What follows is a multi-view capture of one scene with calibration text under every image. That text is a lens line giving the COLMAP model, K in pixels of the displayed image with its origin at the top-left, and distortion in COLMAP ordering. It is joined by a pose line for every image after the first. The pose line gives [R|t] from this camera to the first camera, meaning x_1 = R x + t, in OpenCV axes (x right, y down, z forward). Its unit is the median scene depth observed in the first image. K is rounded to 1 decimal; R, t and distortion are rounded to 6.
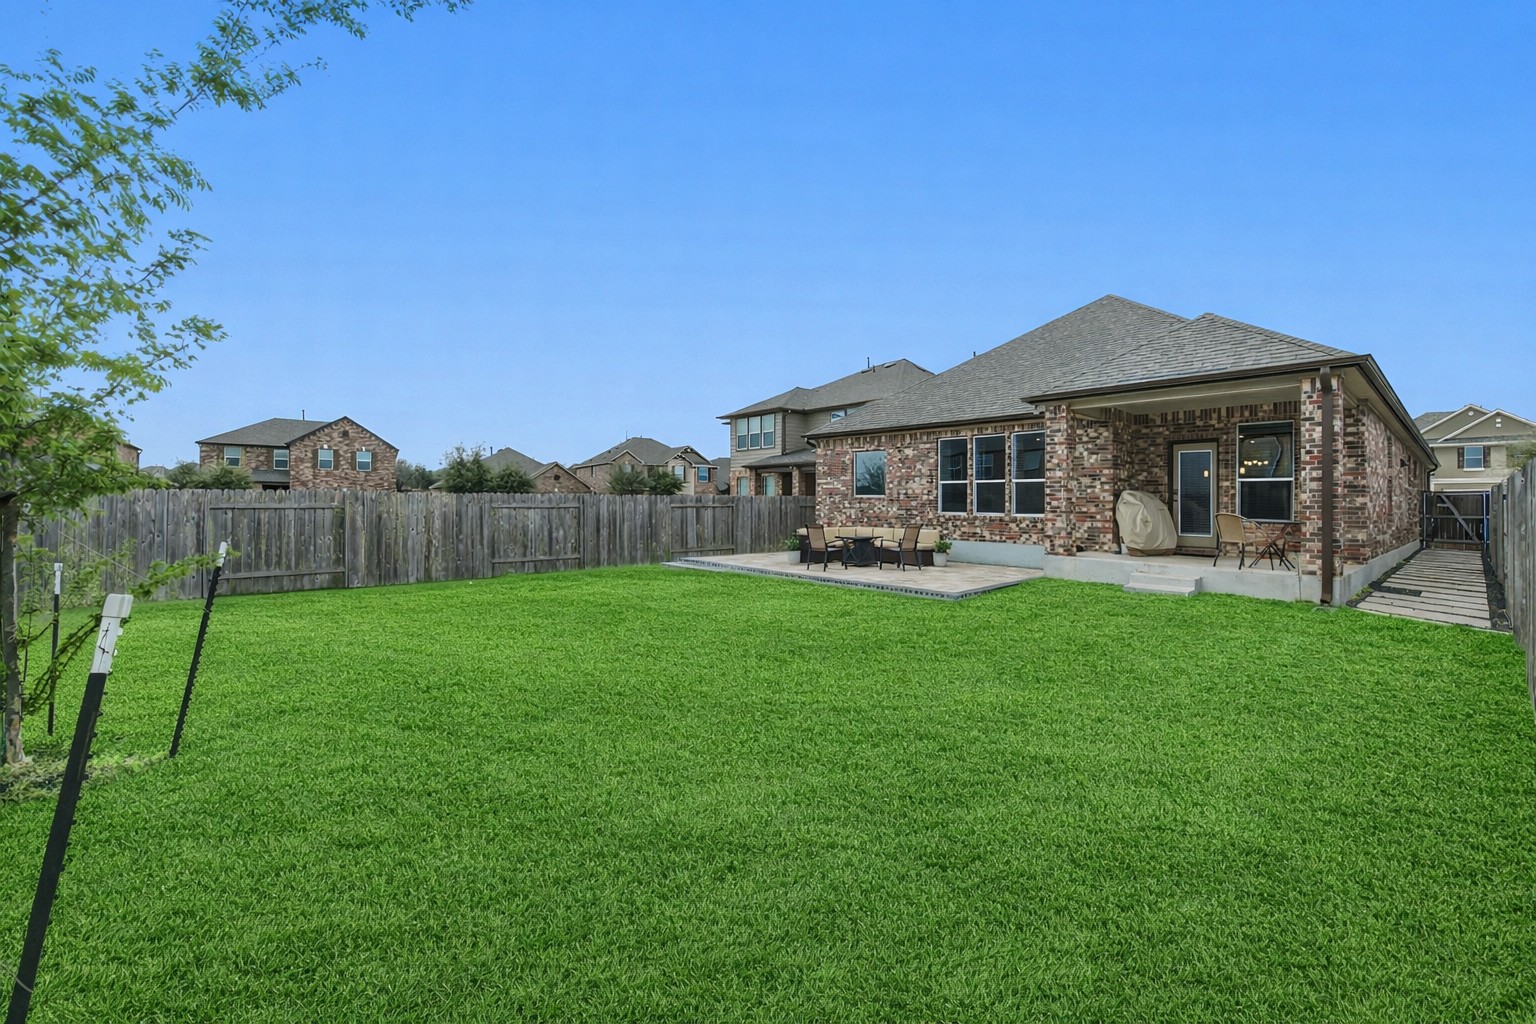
lens RADIAL K [[626.0, 0, 777.2], [0, 626.0, 506.5], [0, 0, 1]] dist [-0.018254, 0.001637]
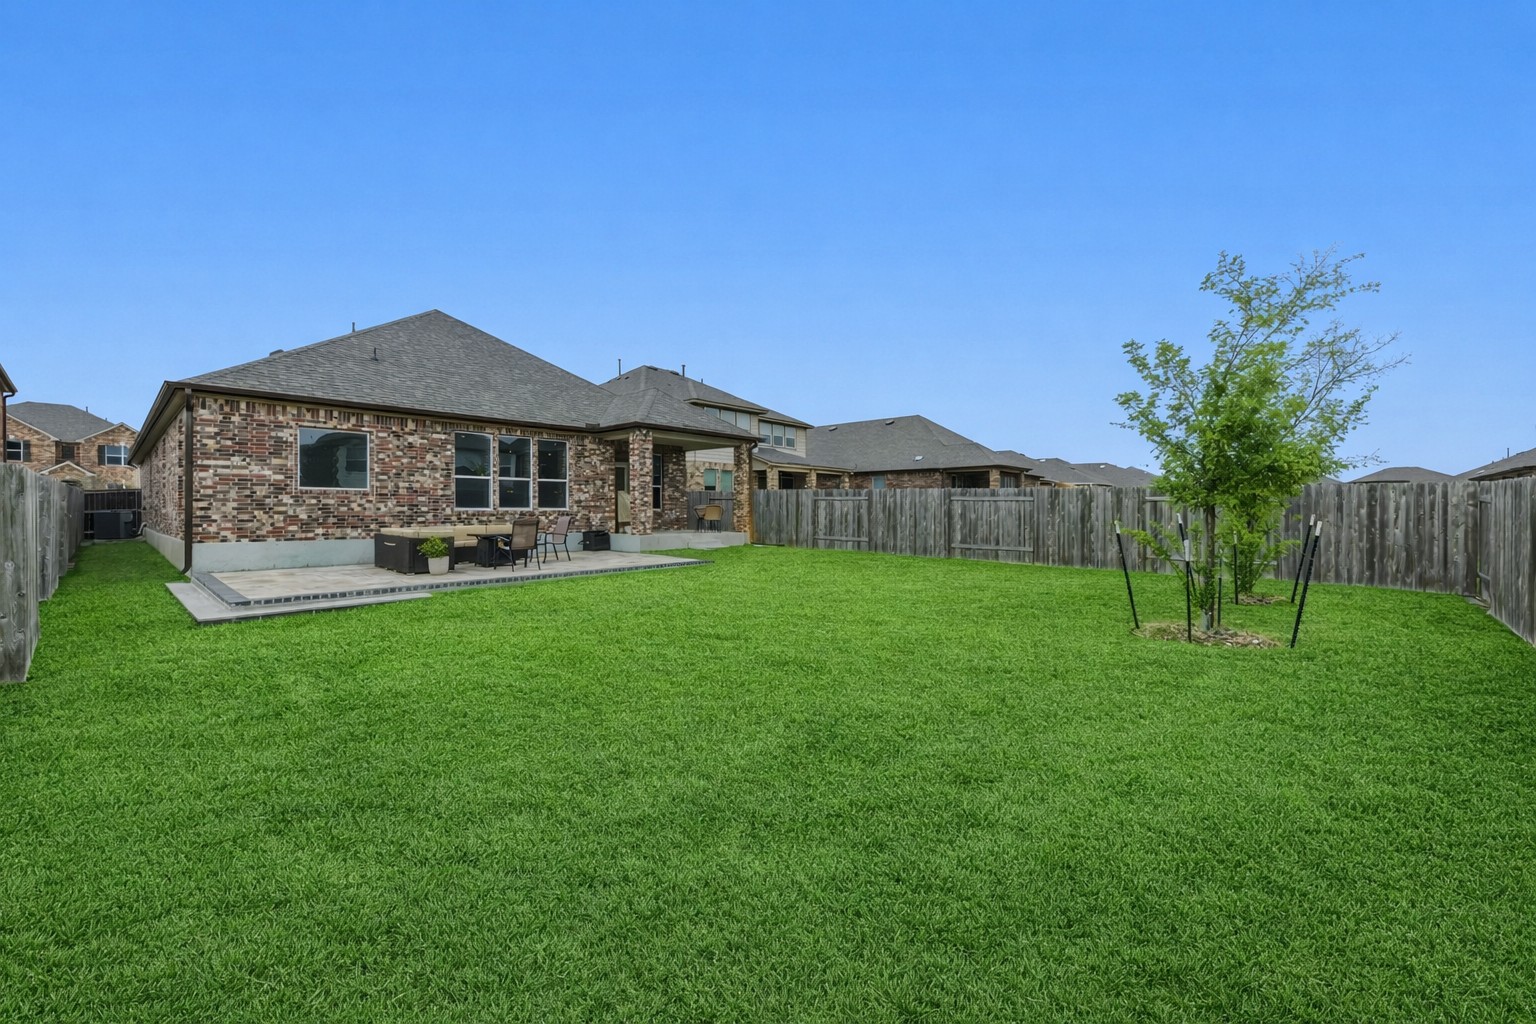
lens RADIAL K [[626.0, 0, 770.7], [0, 626.0, 510.4], [0, 0, 1]] dist [-0.018254, 0.001637]
pose [[-0.145915, -0.009447, 0.989252, -0.768085], [0.007162, 0.999918, 0.010605, 0.005899], [-0.989271, 0.008633, -0.145836, 0.683249]]
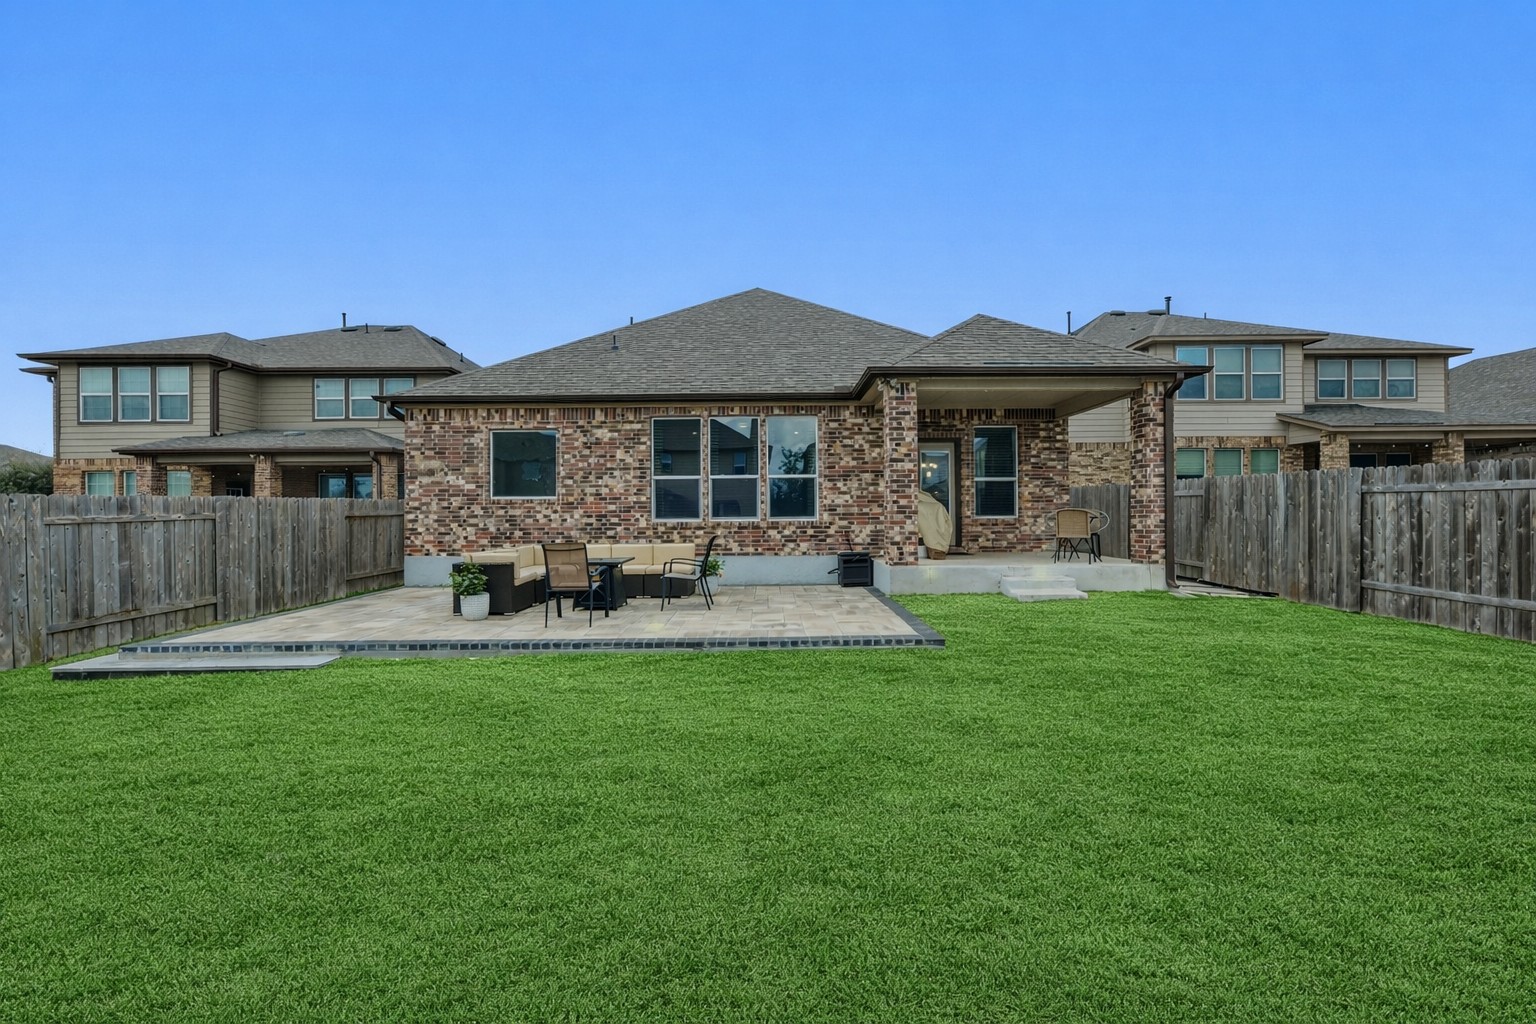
lens RADIAL K [[626.0, 0, 755.8], [0, 626.0, 494.0], [0, 0, 1]] dist [-0.018254, 0.001637]
pose [[0.644796, 0.011052, 0.764275, -0.224802], [0.019067, 0.999352, -0.030538, 0.004592], [-0.764117, 0.034264, 0.644168, 0.455316]]
